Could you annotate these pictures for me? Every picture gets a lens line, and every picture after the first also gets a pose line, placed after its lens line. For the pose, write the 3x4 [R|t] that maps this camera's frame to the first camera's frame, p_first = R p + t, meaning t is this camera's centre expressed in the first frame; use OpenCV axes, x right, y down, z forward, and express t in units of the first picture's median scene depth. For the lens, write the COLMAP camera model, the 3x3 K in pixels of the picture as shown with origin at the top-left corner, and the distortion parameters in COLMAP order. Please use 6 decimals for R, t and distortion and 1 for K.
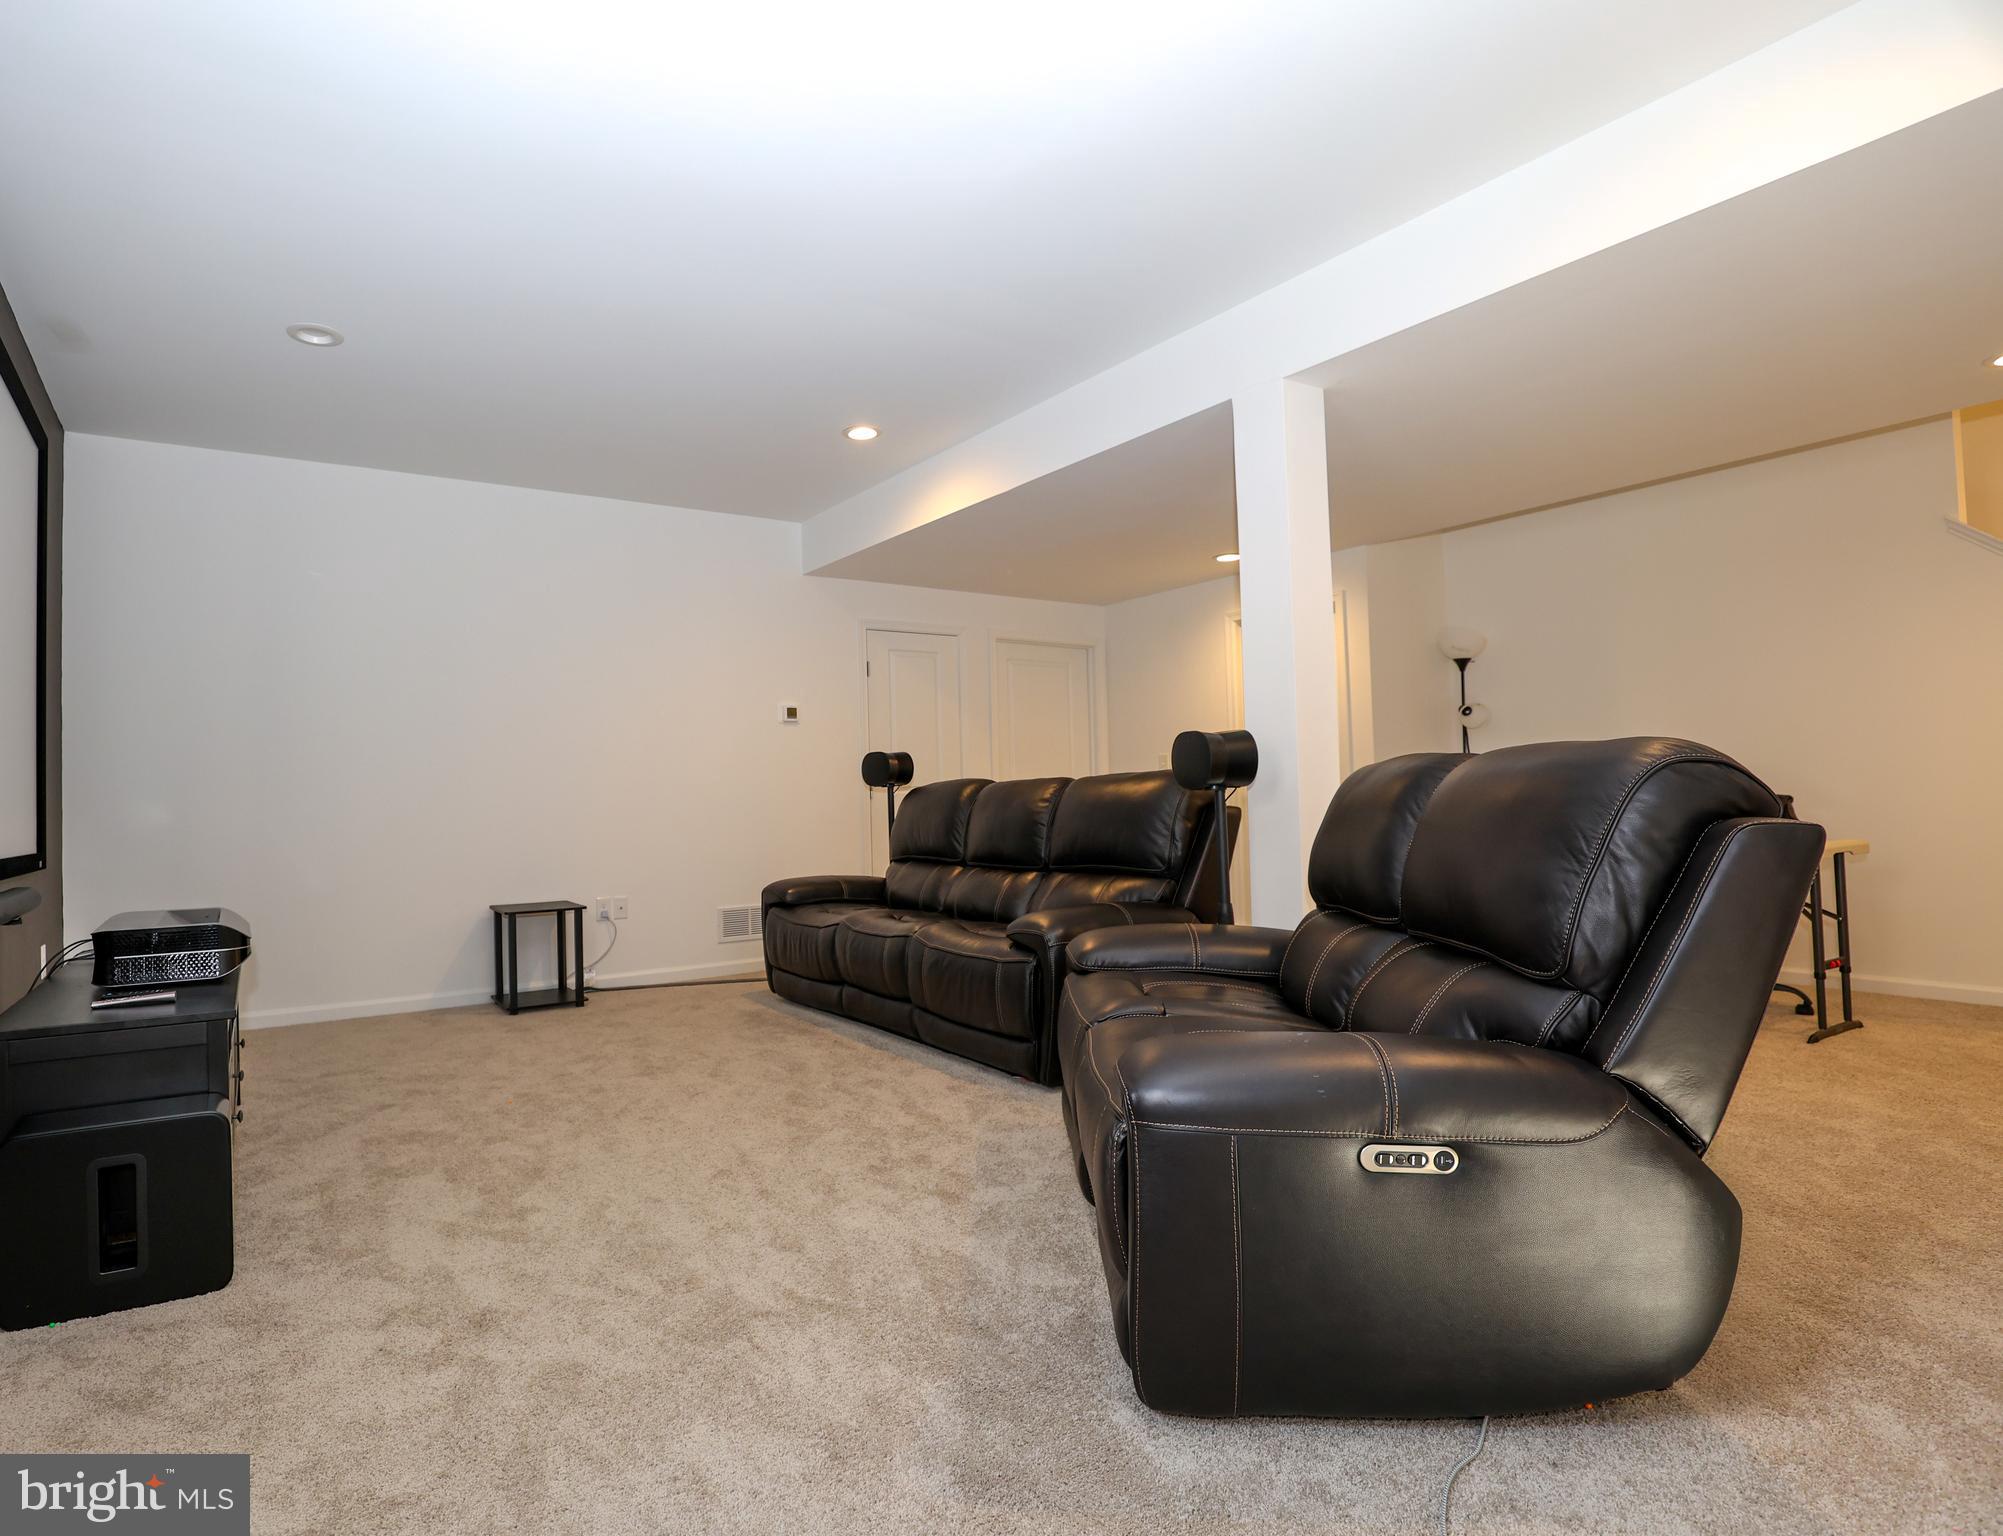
lens RADIAL K [[1117.2, 0, 1001.5], [0, 1117.2, 768.0], [0, 0, 1]] dist [-0.003195, -0.000227]
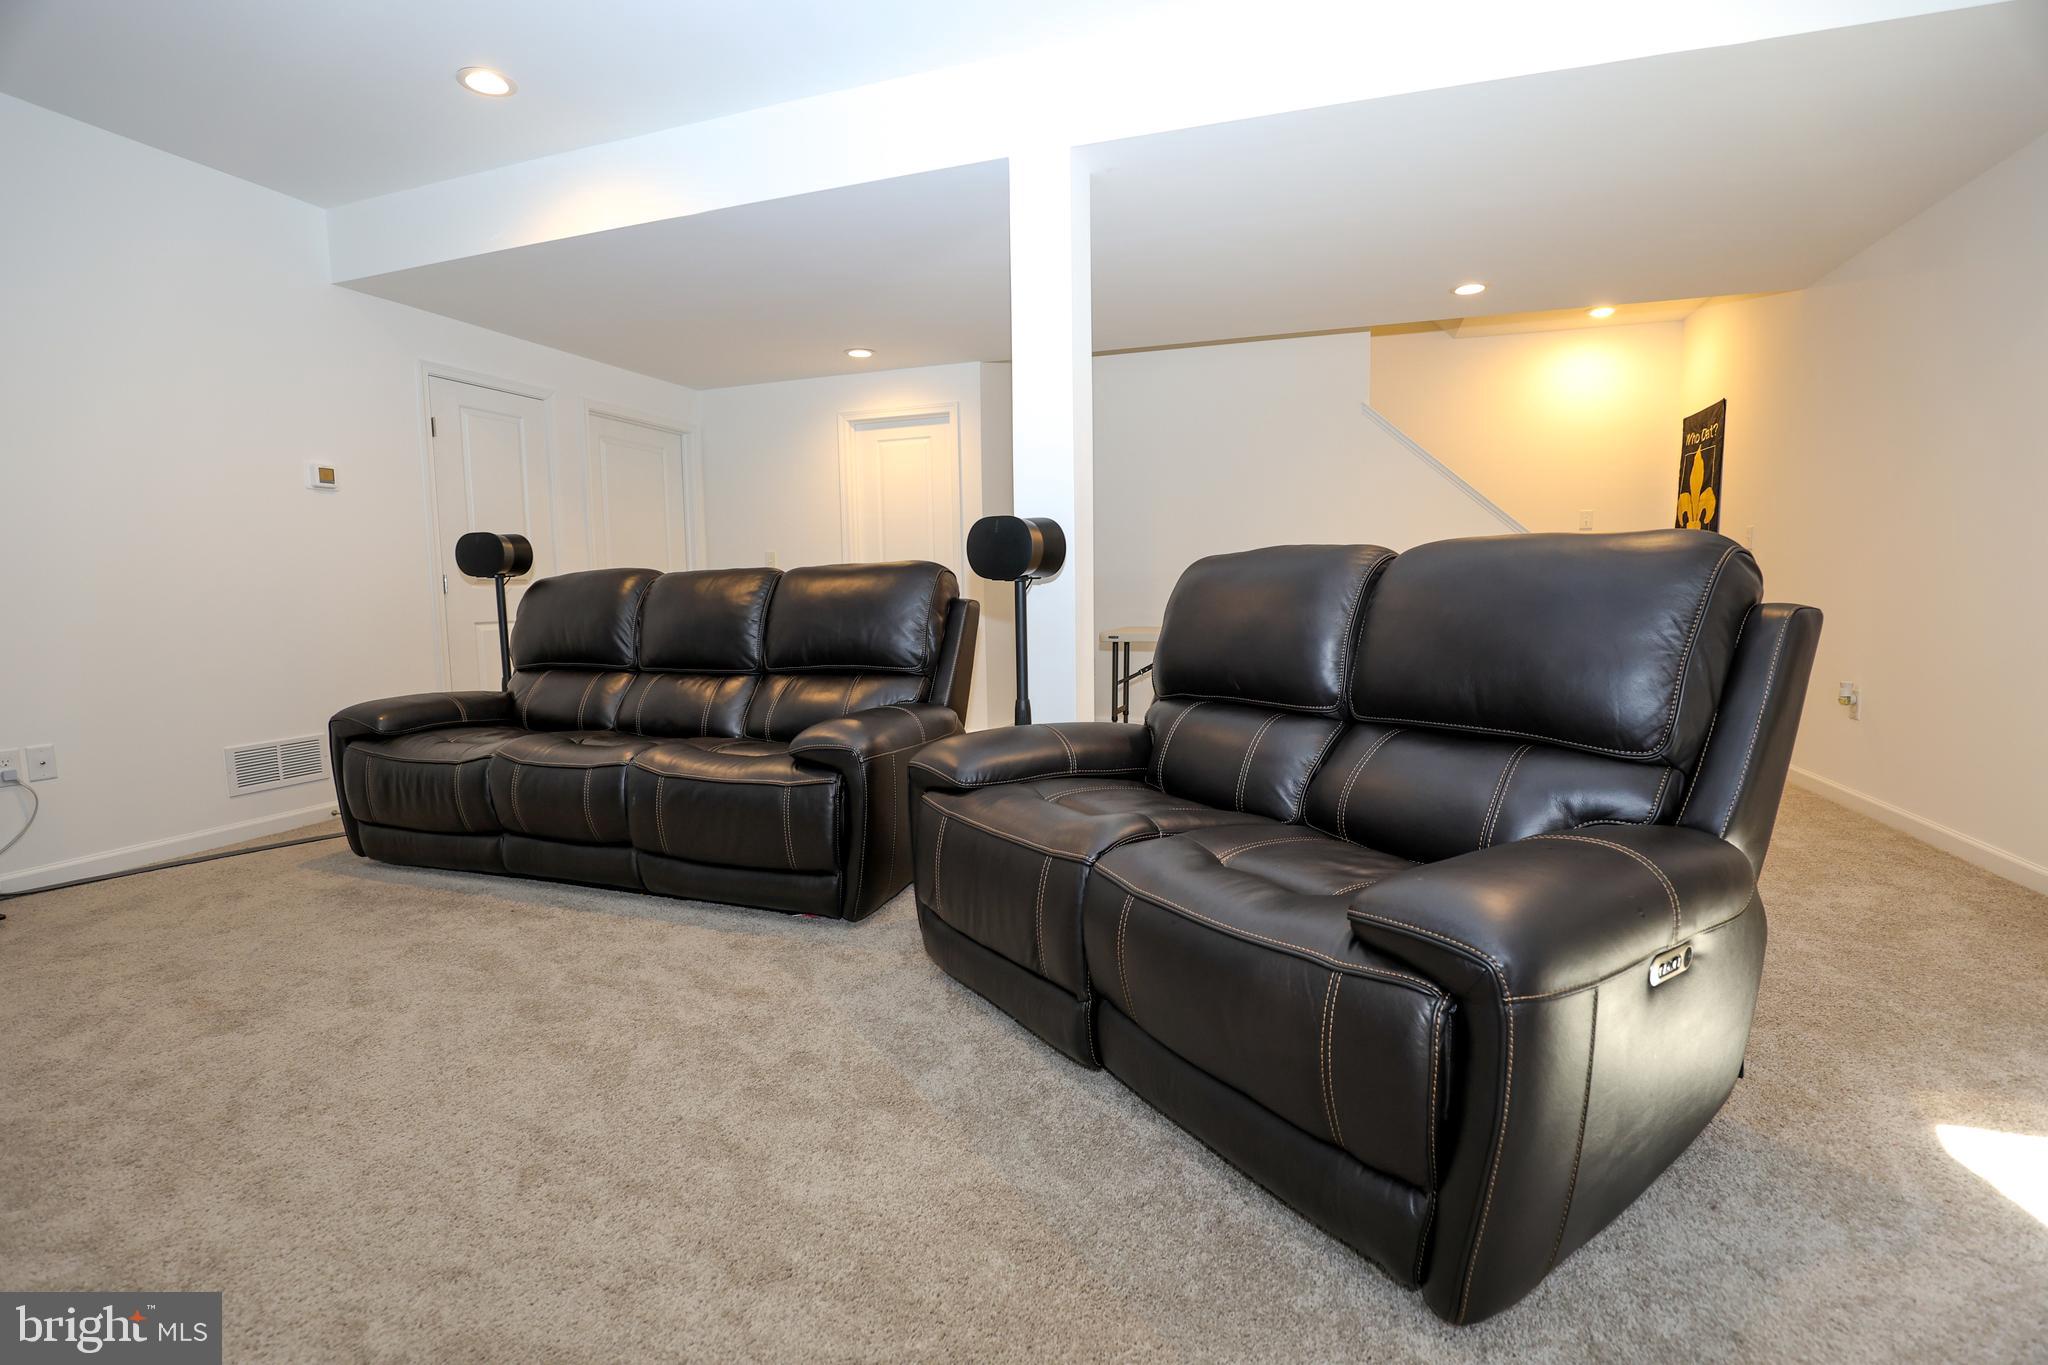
lens RADIAL K [[895.4, 0, 1024.0], [0, 895.4, 682.5], [0, 0, 1]] dist [-0.028259, 0.006904]
pose [[0.804512, -0.052294, 0.591629, -0.207924], [-0.017170, 0.993652, 0.111178, 0.016717], [-0.593688, -0.099602, 0.798507, 0.313854]]
